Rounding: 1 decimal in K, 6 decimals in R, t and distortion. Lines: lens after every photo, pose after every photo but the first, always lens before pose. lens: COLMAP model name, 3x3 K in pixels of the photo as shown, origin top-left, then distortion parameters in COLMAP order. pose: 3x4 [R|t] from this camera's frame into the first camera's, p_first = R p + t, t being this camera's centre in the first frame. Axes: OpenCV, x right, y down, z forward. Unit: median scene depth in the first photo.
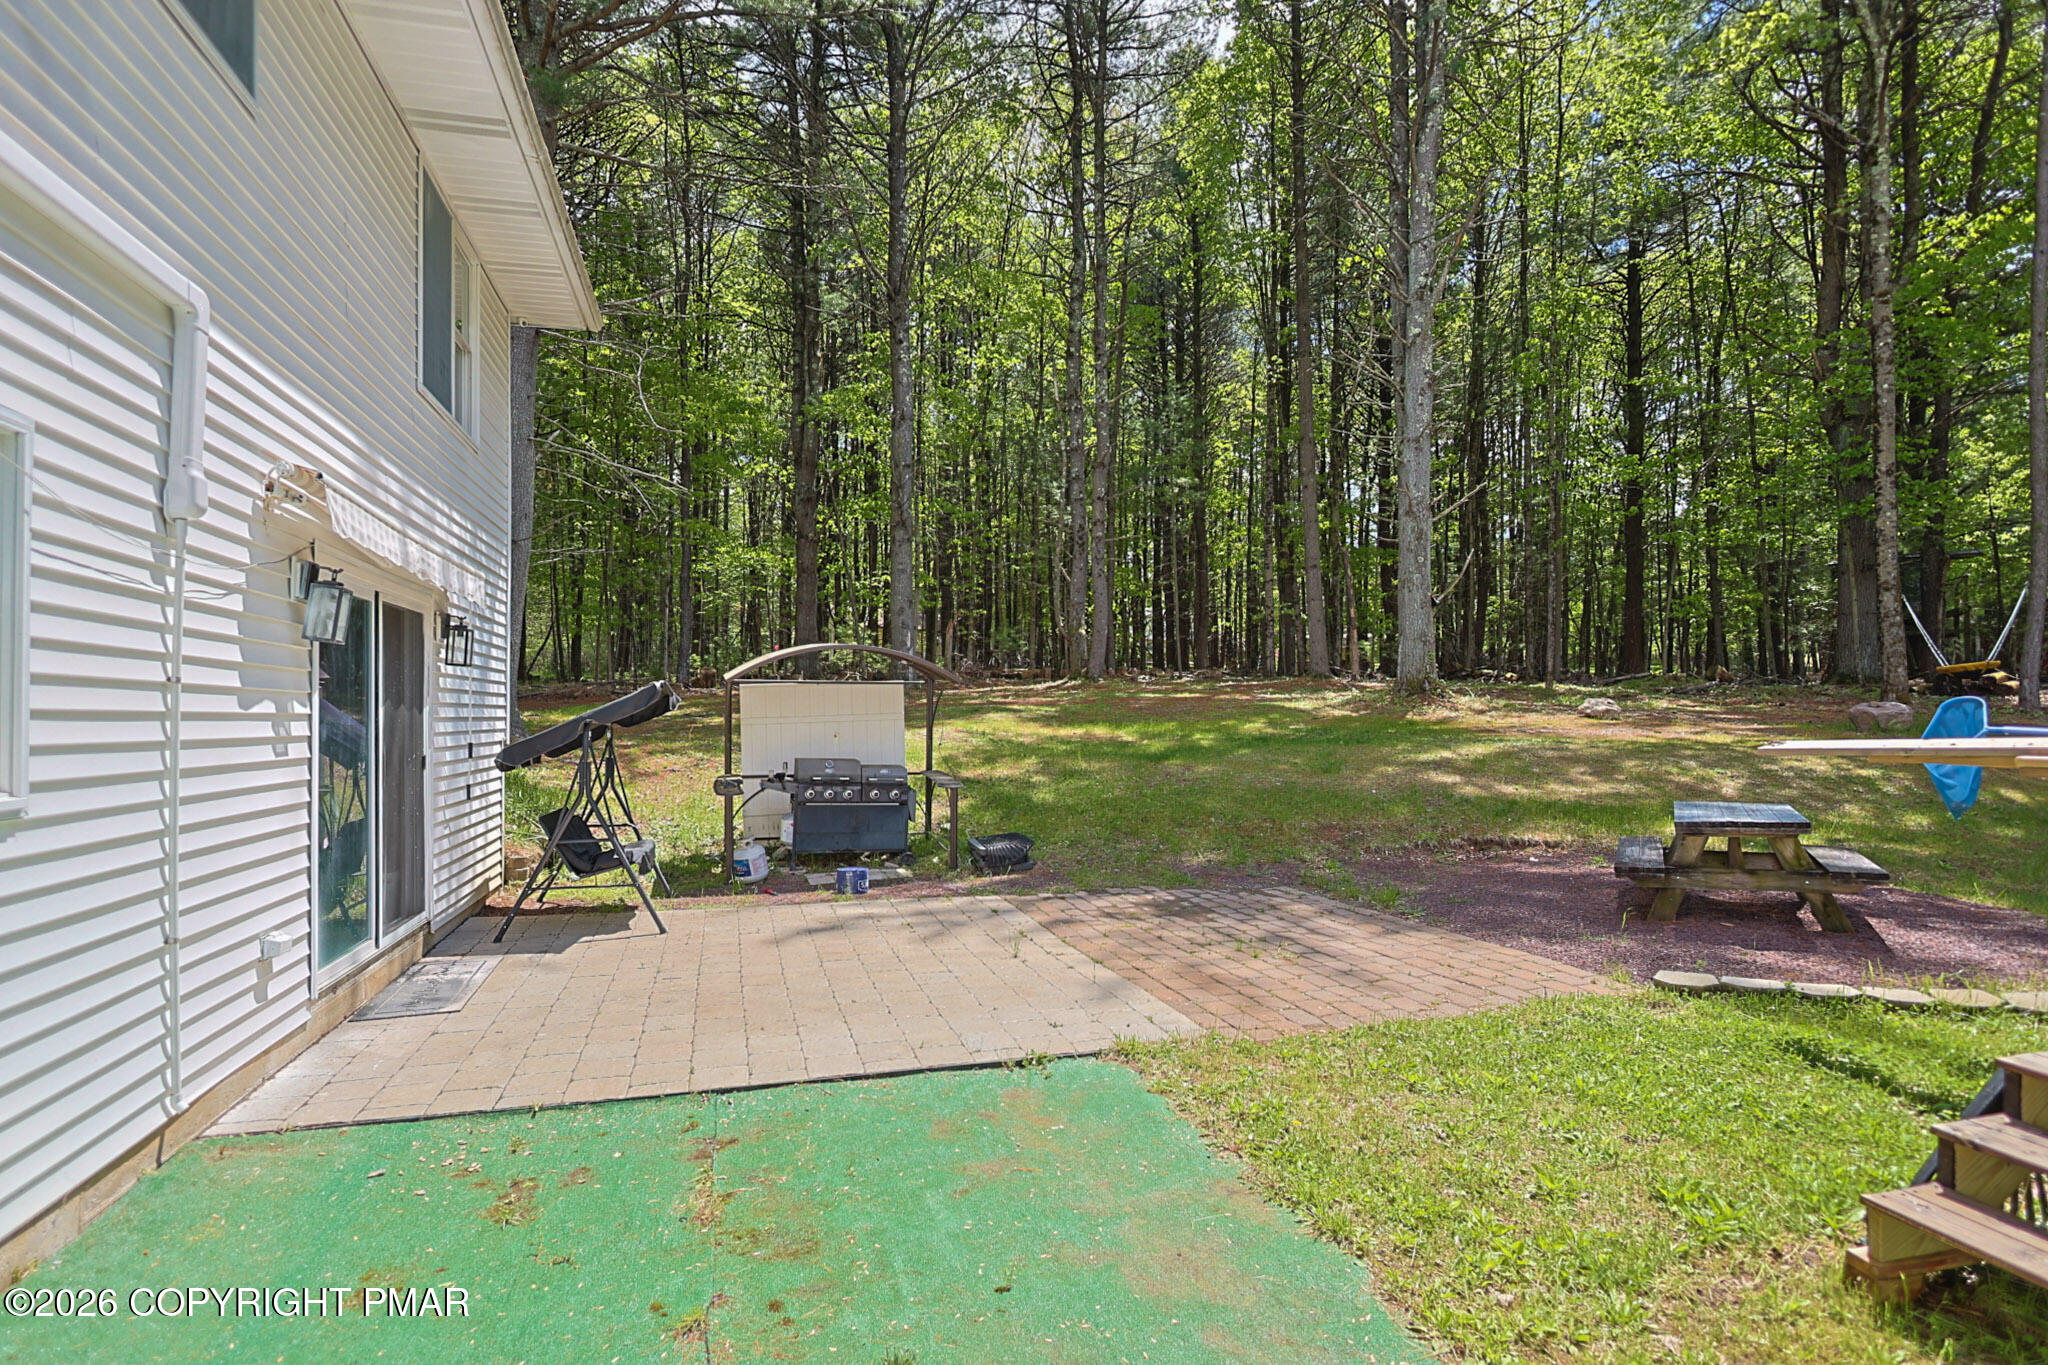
lens RADIAL K [[990.6, 0, 1024.0], [0, 990.6, 682.5], [0, 0, 1]] dist [0.000331, 0.000548]
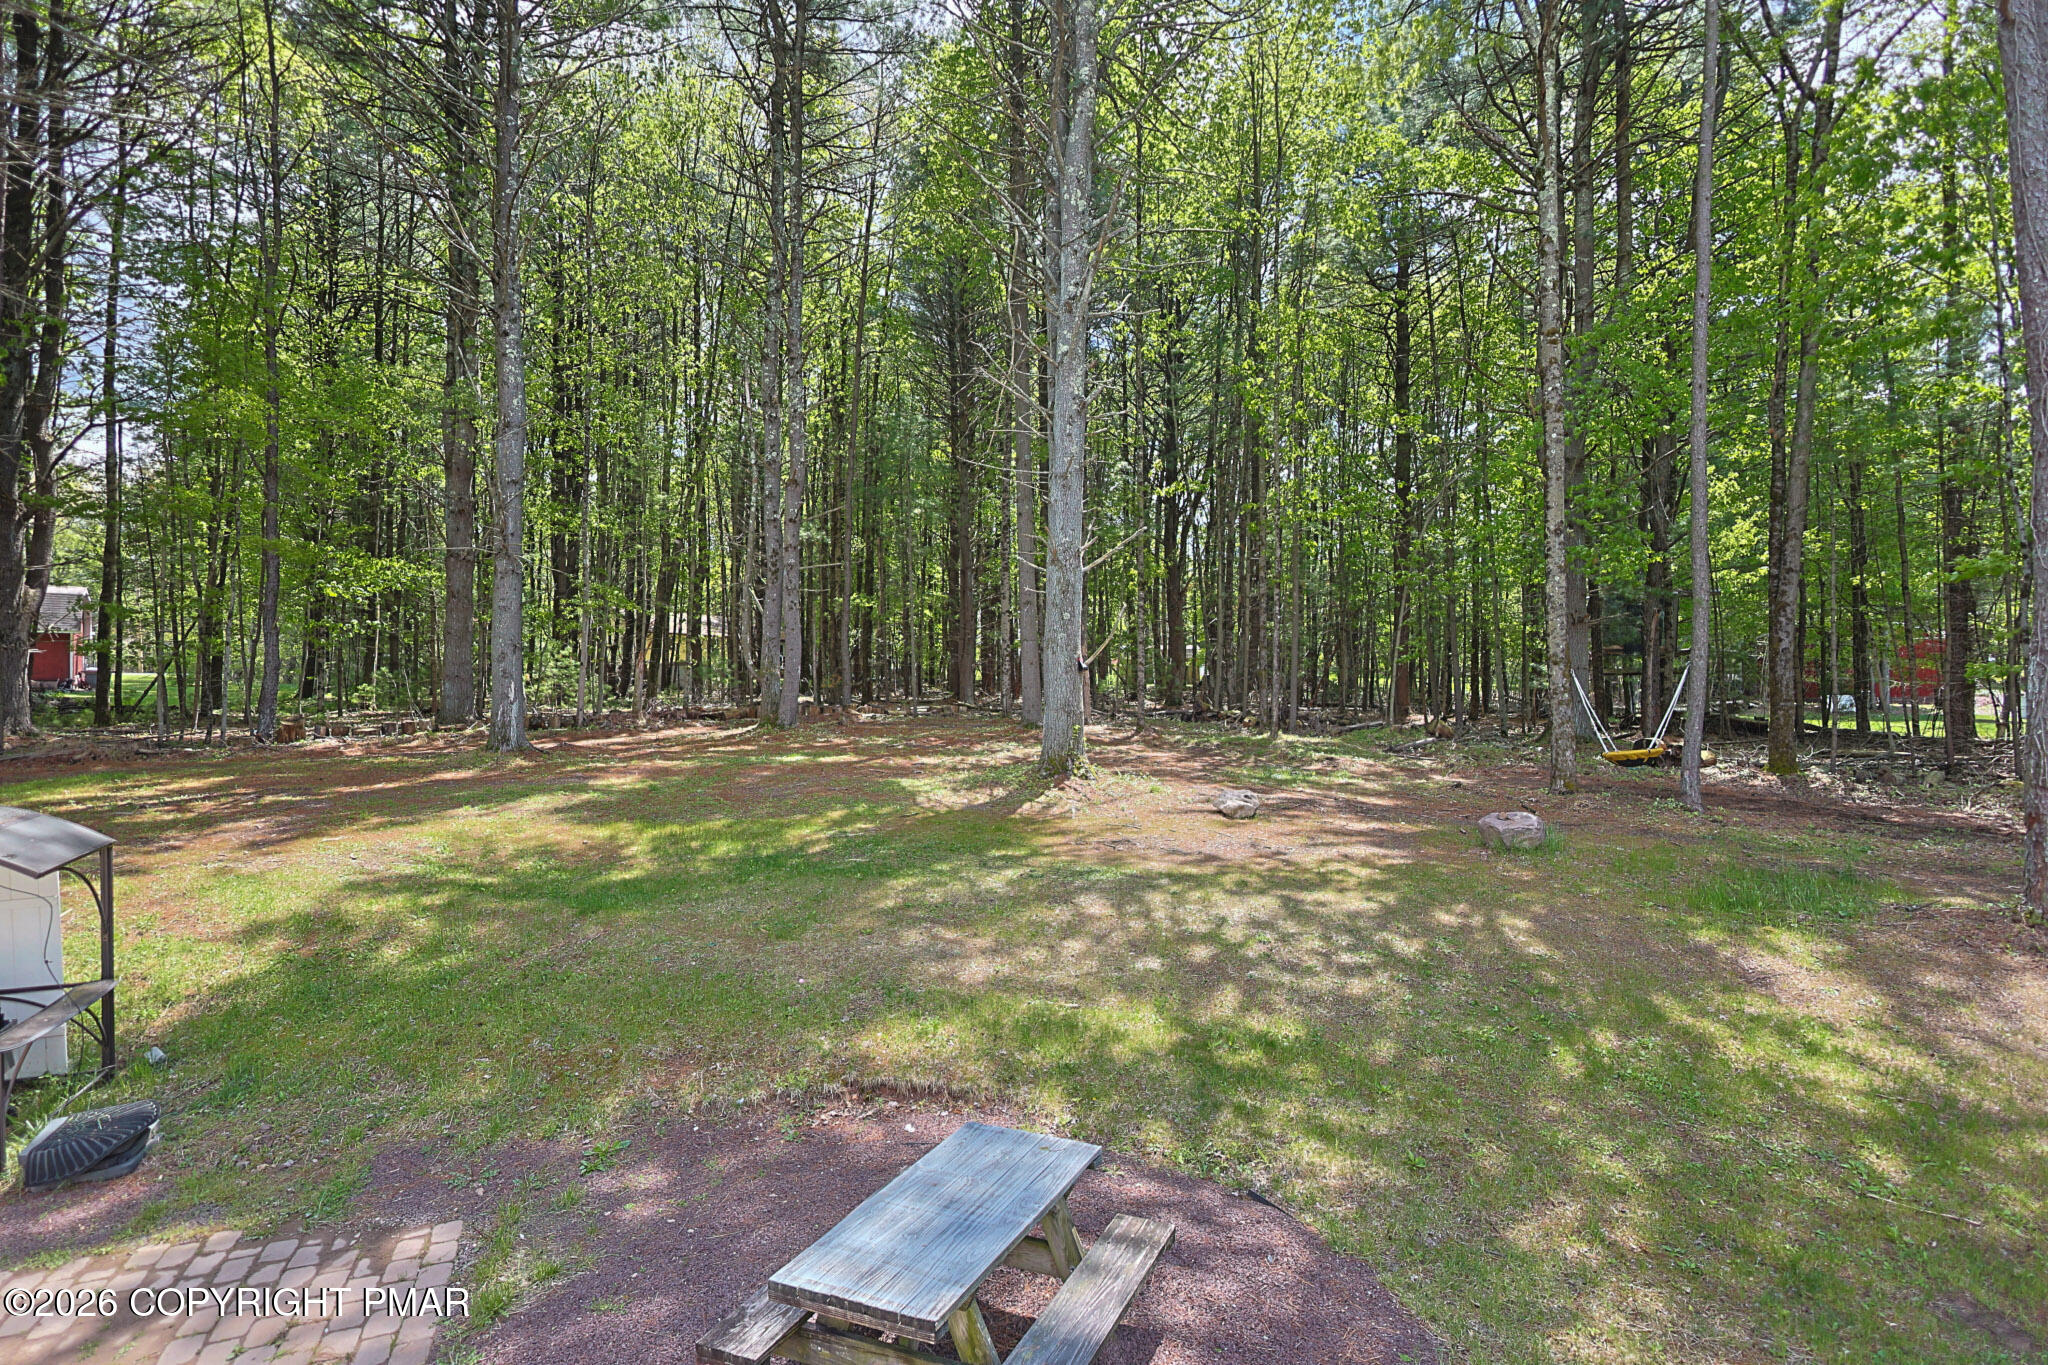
lens RADIAL K [[994.0, 0, 1023.1], [0, 994.0, 675.2], [0, 0, 1]] dist [-0.015654, -0.000078]
pose [[0.993295, 0.005881, 0.115461, 0.264218], [-0.005559, 0.999980, -0.003109, -0.070051], [-0.115477, 0.002447, 0.993307, 0.154179]]
